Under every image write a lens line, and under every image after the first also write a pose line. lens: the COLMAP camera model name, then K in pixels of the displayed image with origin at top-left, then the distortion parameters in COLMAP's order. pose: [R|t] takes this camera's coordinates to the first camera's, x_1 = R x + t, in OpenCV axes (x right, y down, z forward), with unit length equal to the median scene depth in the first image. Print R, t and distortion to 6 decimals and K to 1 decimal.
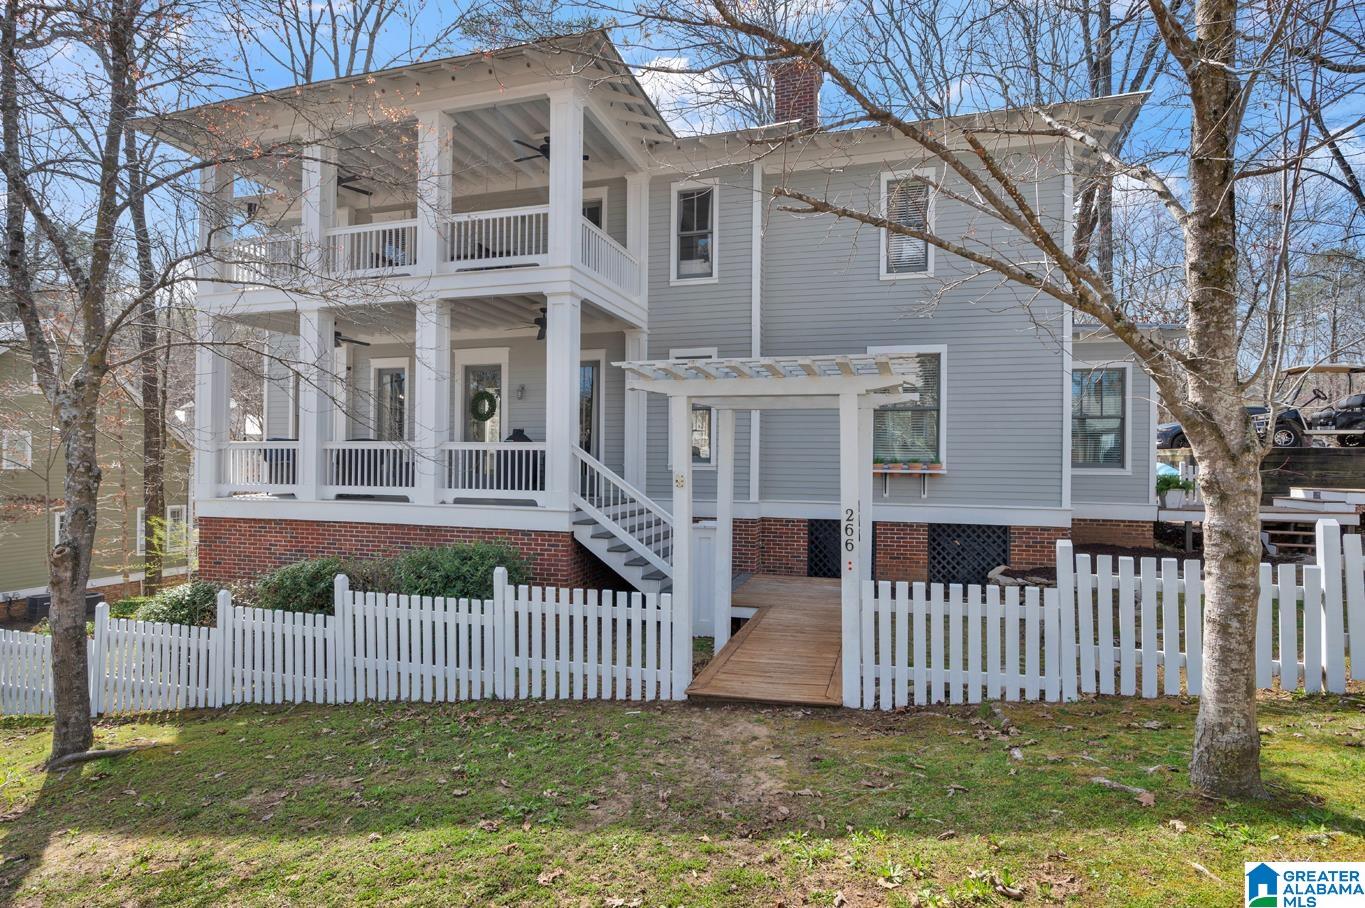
lens RADIAL K [[690.1, 0, 685.7], [0, 690.1, 457.1], [0, 0, 1]] dist [0.003841, -0.000002]
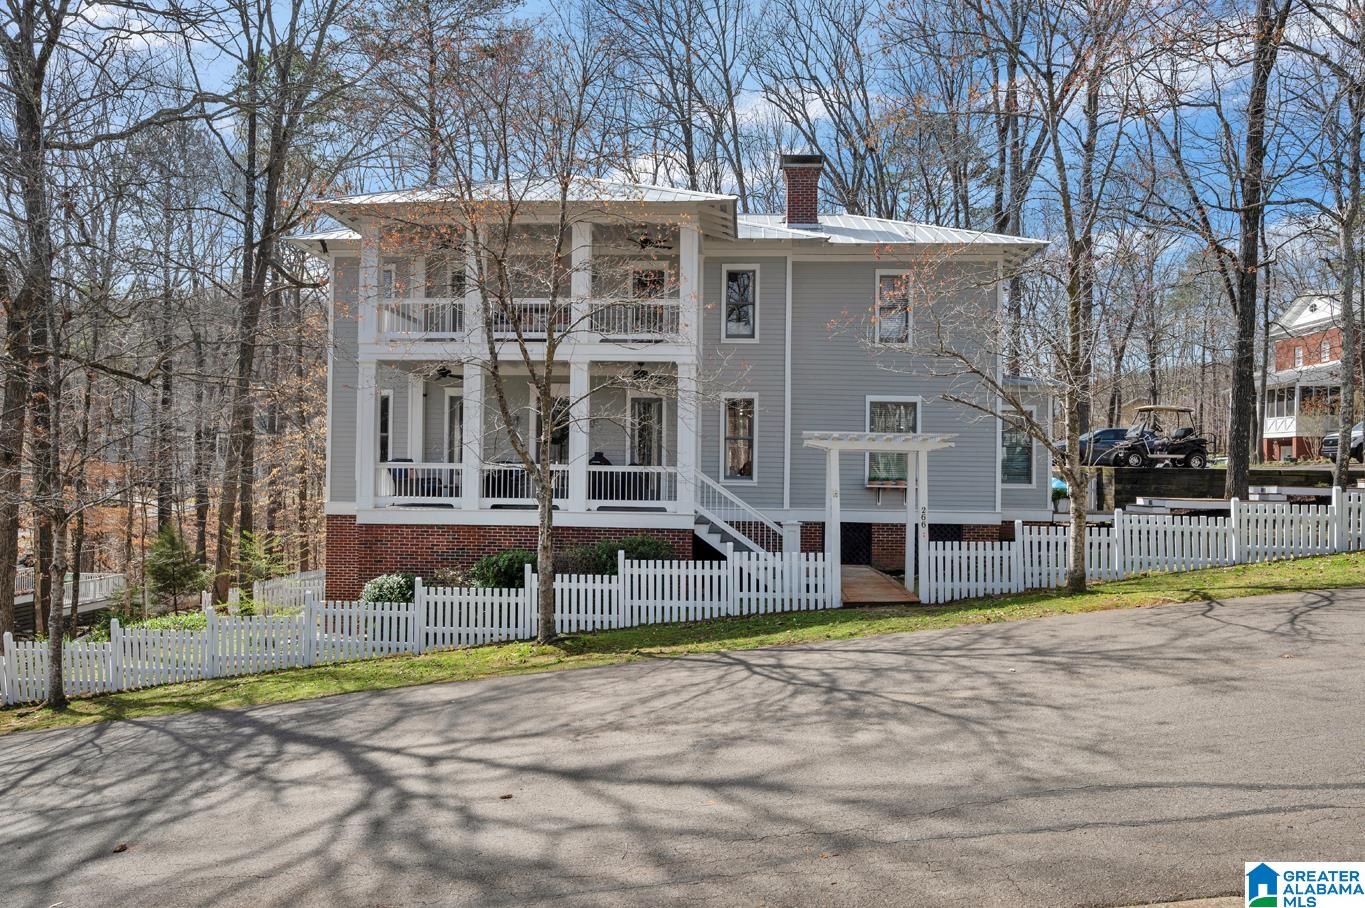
lens RADIAL K [[943.6, 0, 682.4], [0, 943.6, 452.0], [0, 0, 1]] dist [-0.002780, 0.000182]
pose [[0.973666, 0.006903, 0.227873, -0.560484], [-0.004665, 0.999935, -0.010361, -0.028422], [-0.227930, 0.009025, 0.973636, -0.798784]]
